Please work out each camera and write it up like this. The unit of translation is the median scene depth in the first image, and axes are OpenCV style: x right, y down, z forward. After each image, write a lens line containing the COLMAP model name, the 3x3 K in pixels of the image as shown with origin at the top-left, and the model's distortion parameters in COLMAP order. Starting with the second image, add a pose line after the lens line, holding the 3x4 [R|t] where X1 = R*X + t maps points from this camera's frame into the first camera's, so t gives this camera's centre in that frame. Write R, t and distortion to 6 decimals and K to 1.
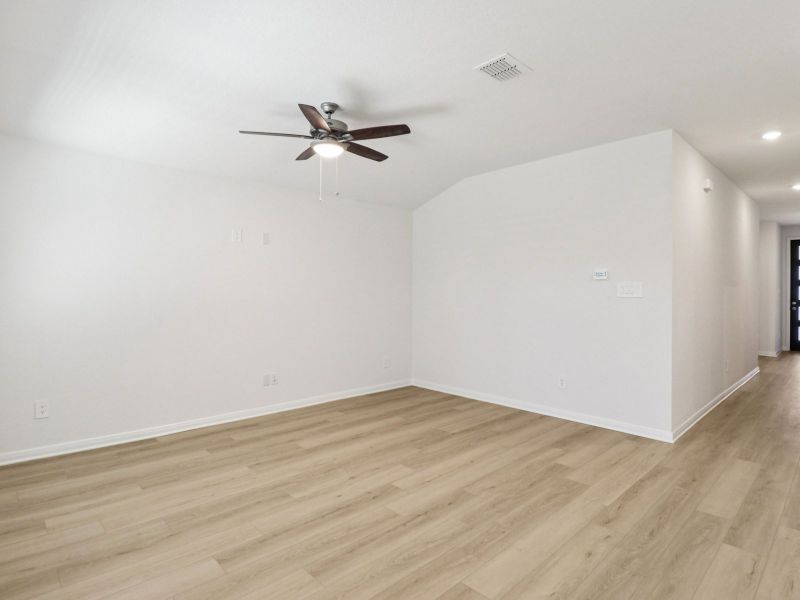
lens RADIAL K [[434.8, 0, 386.1], [0, 434.8, 292.4], [0, 0, 1]] dist [0.001350, -0.013797]
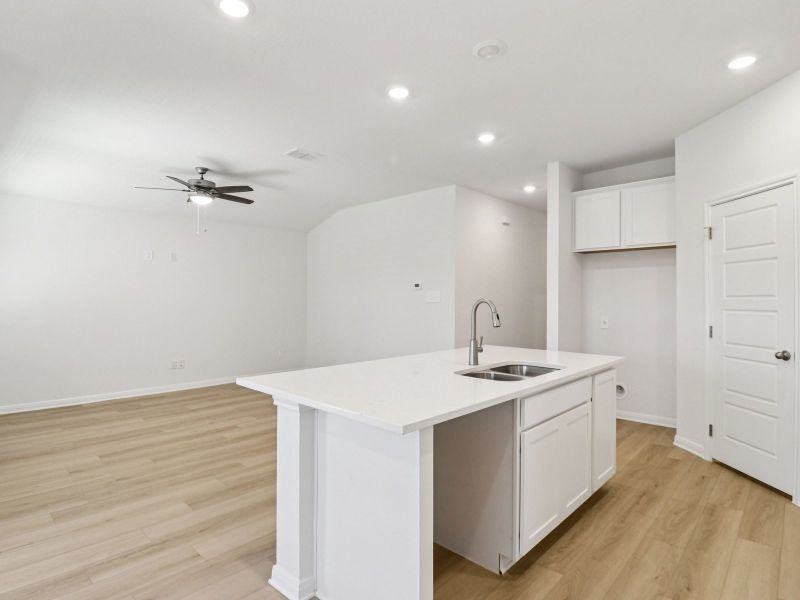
lens RADIAL K [[432.9, 0, 387.3], [0, 432.9, 300.0], [0, 0, 1]] dist [-0.016522, -0.002039]
pose [[0.998099, 0.002161, 0.061598, 0.396515], [-0.002382, 0.999991, 0.003513, -0.001136], [-0.061590, -0.003653, 0.998095, -0.465195]]
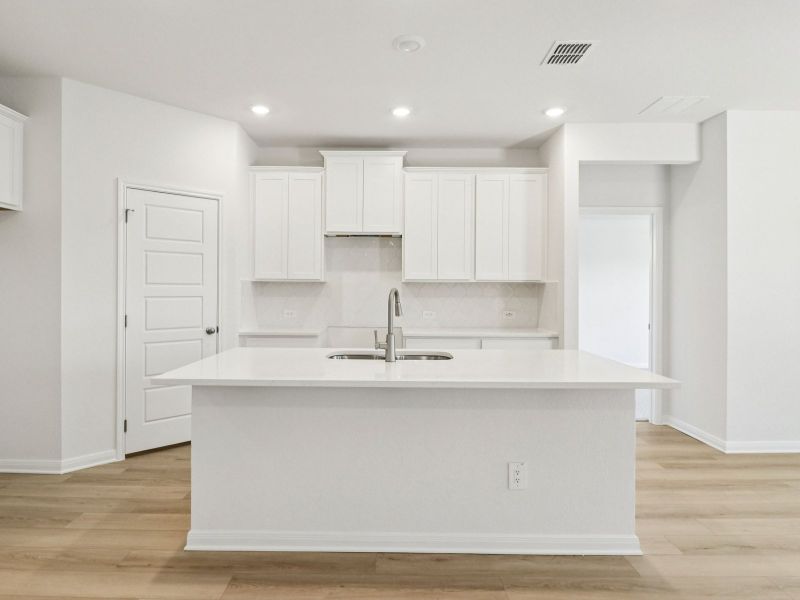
lens RADIAL K [[477.4, 0, 385.9], [0, 477.4, 289.0], [0, 0, 1]] dist [0.001293, -0.017620]
pose [[-0.728547, -0.002420, 0.684991, 0.067697], [-0.008095, 0.999954, -0.005077, 0.004879], [-0.684948, -0.009244, -0.728534, 0.904916]]
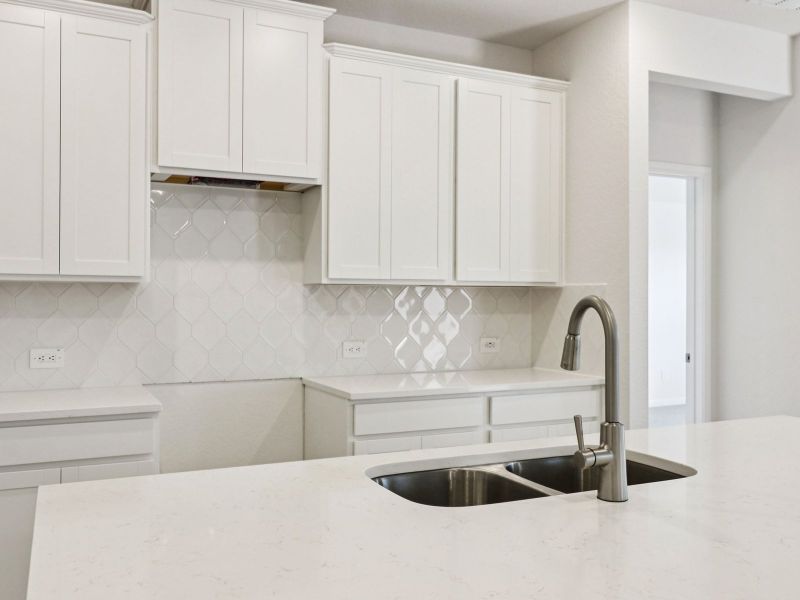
lens RADIAL K [[722.5, 0, 385.7], [0, 722.5, 297.8], [0, 0, 1]] dist [0.010685, 0.008272]
pose [[-0.952266, -0.003572, 0.305249, 0.597507], [-0.005149, 0.999977, -0.004361, 0.000073], [-0.305226, -0.005724, -0.952263, 0.788202]]
